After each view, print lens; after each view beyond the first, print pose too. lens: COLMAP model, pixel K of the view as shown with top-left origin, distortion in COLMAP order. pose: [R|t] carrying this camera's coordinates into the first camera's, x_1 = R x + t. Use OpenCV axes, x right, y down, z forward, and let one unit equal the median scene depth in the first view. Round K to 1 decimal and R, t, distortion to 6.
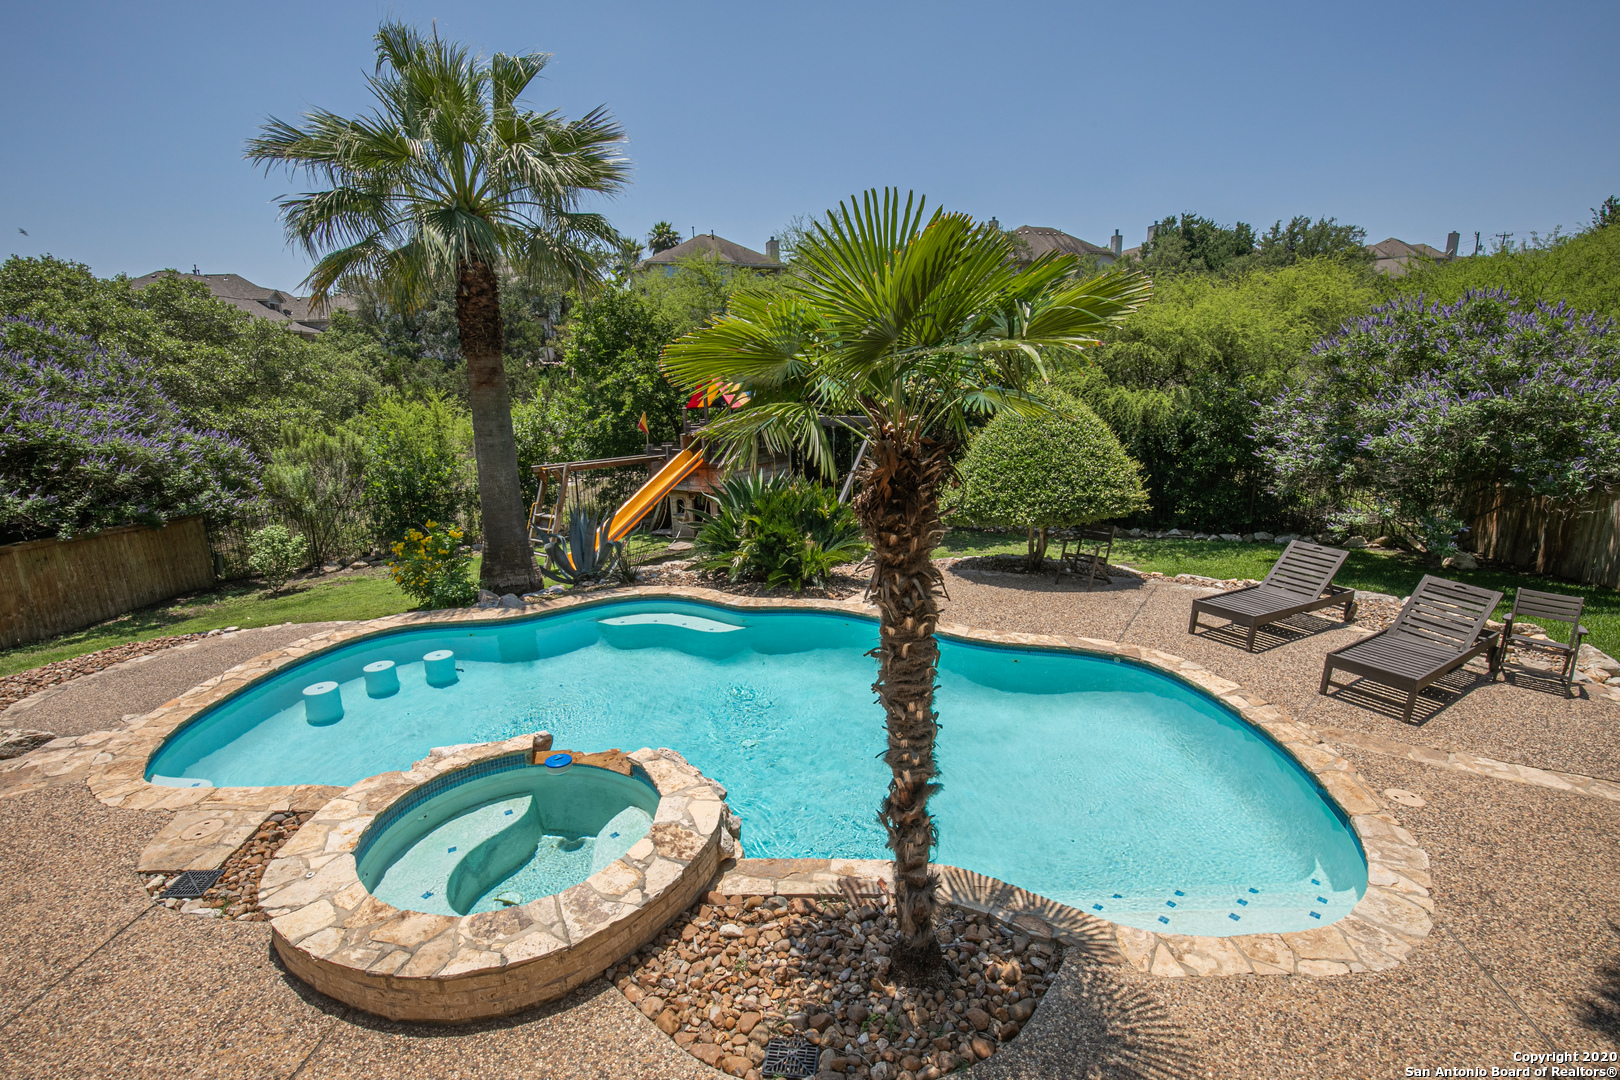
lens RADIAL K [[740.9, 0, 810.0], [0, 740.9, 540.0], [0, 0, 1]] dist [0.000928, 0.000275]
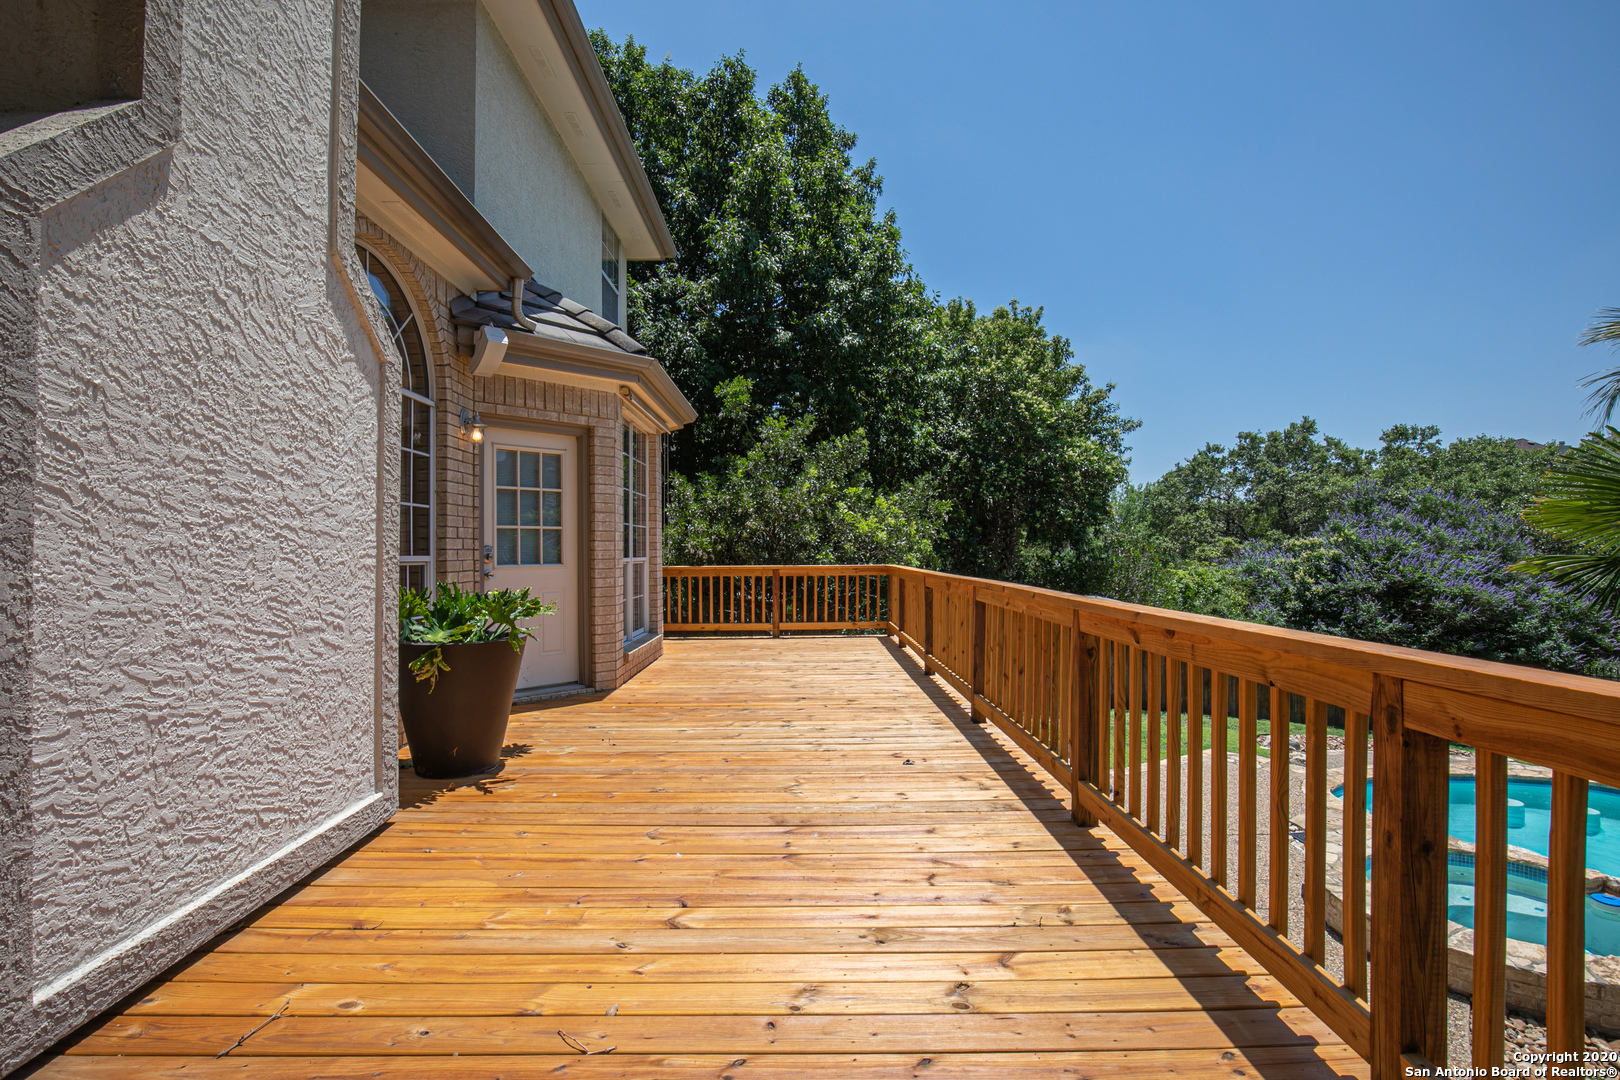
lens RADIAL K [[740.9, 0, 810.0], [0, 740.9, 540.0], [0, 0, 1]] dist [0.000928, 0.000275]
pose [[0.029615, 0.008630, -0.999524, 0.188600], [-0.217873, 0.975975, 0.001972, 0.018958], [0.975528, 0.217711, 0.030784, -0.073847]]
